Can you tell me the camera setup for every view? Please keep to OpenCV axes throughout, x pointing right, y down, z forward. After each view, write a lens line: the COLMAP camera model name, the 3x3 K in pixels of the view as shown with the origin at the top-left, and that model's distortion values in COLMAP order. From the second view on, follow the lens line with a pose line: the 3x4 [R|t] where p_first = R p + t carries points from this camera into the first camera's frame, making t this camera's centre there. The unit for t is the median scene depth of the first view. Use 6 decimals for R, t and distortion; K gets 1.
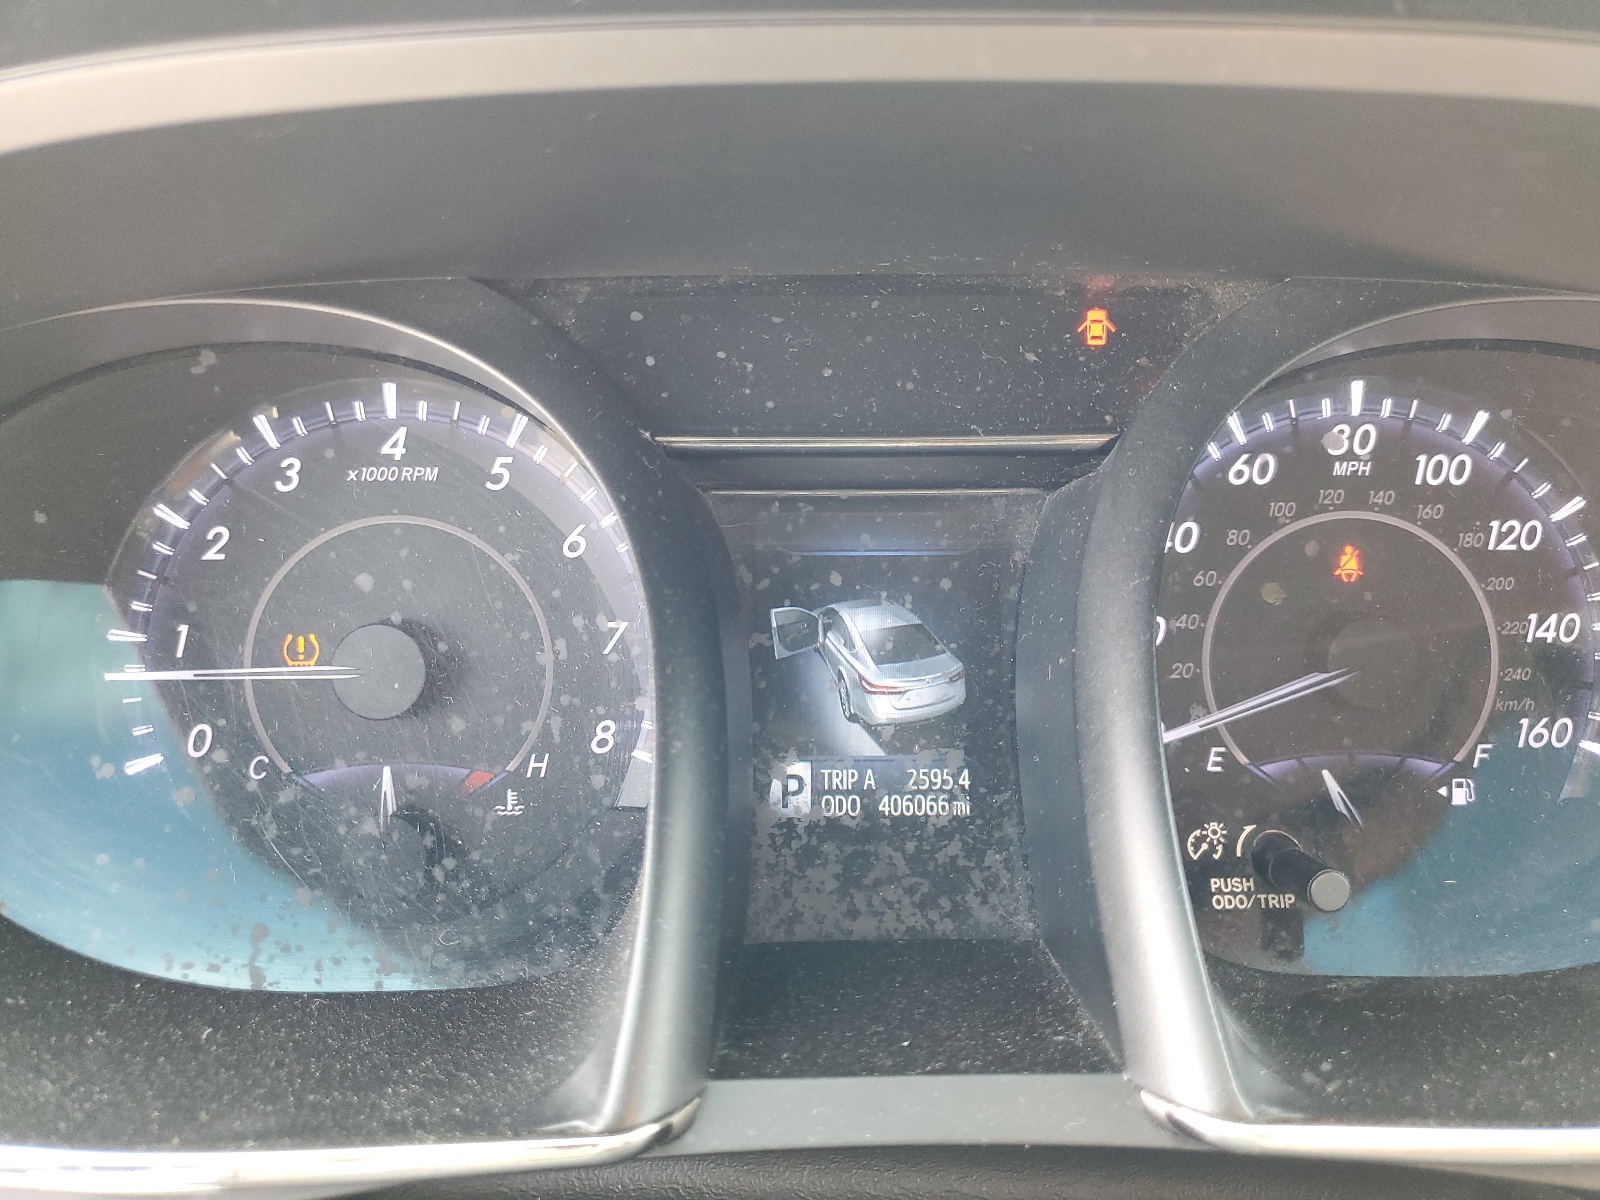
lens RADIAL K [[1214.4, 0, 797.3], [0, 1214.4, 600.8], [0, 0, 1]] dist [0.001704, 0.001829]
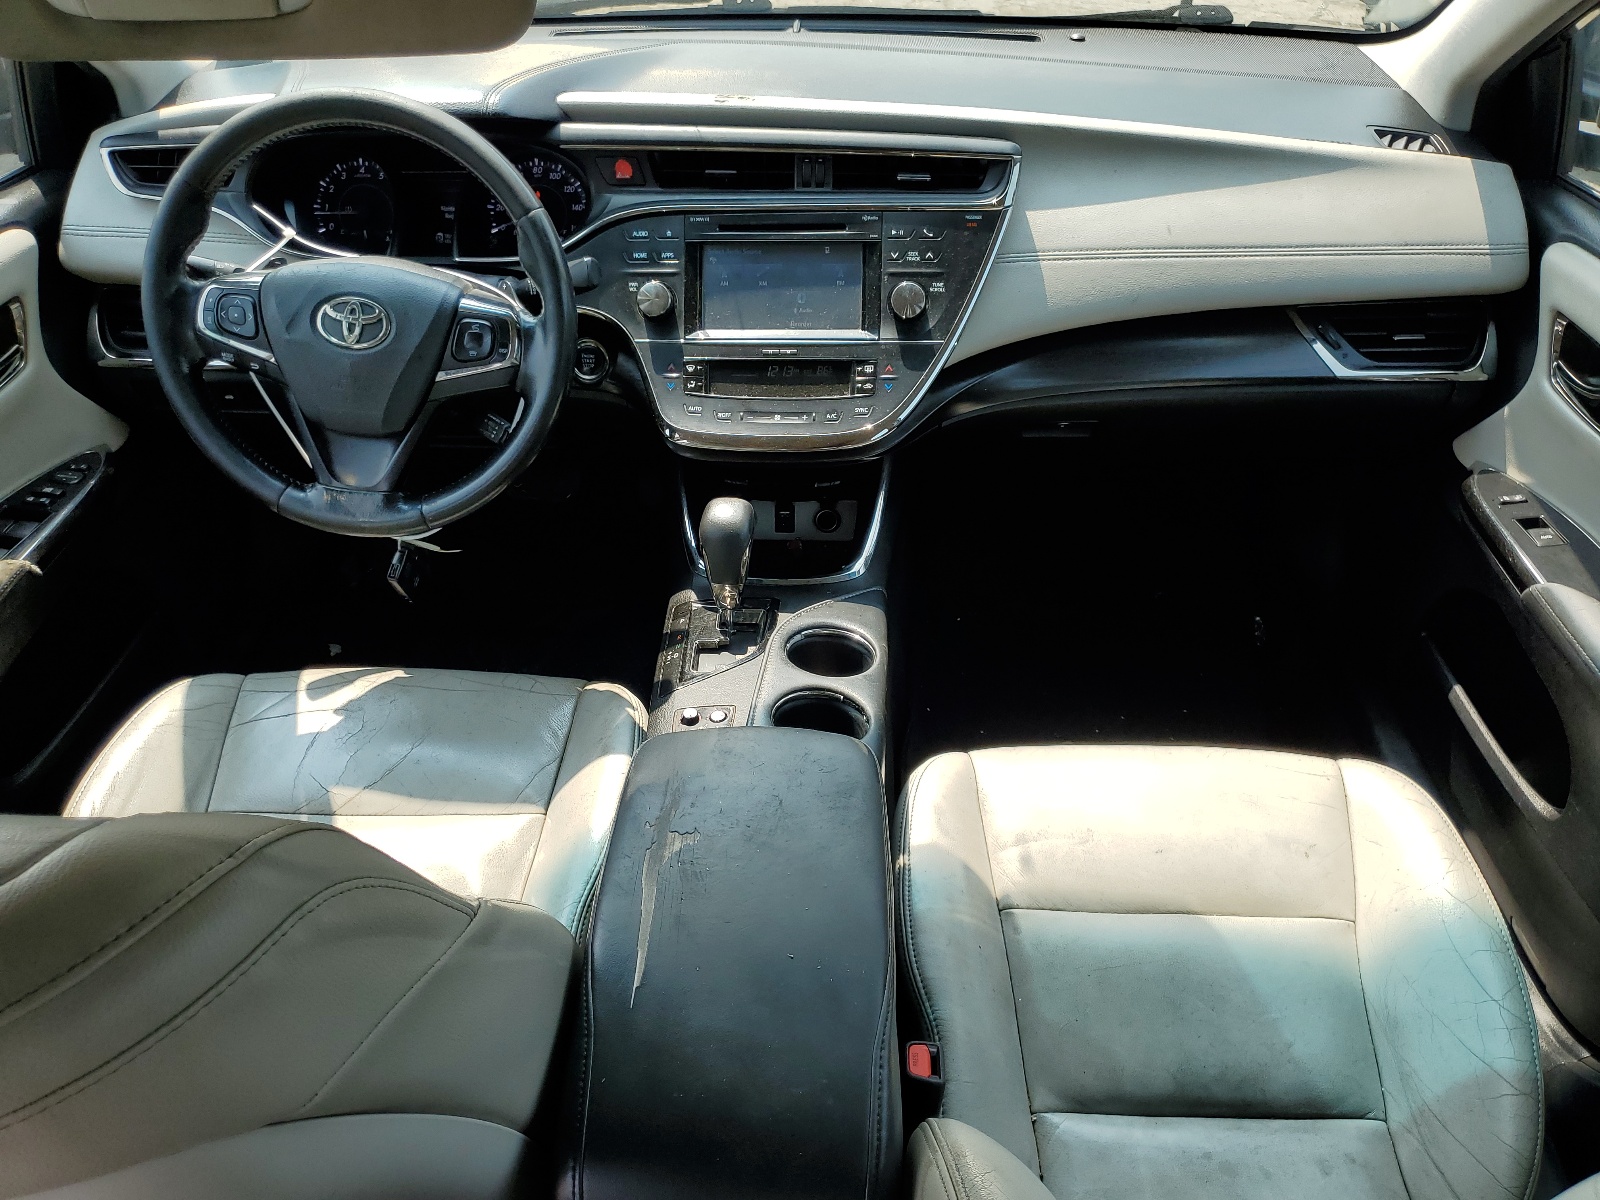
lens RADIAL K [[1214.4, 0, 802.4], [0, 1214.4, 598.2], [0, 0, 1]] dist [0.001704, 0.001829]
pose [[0.998028, 0.025027, -0.057566, 1.983799], [-0.010627, 0.971208, 0.237996, 0.415124], [0.061865, -0.236915, 0.969559, -4.574475]]
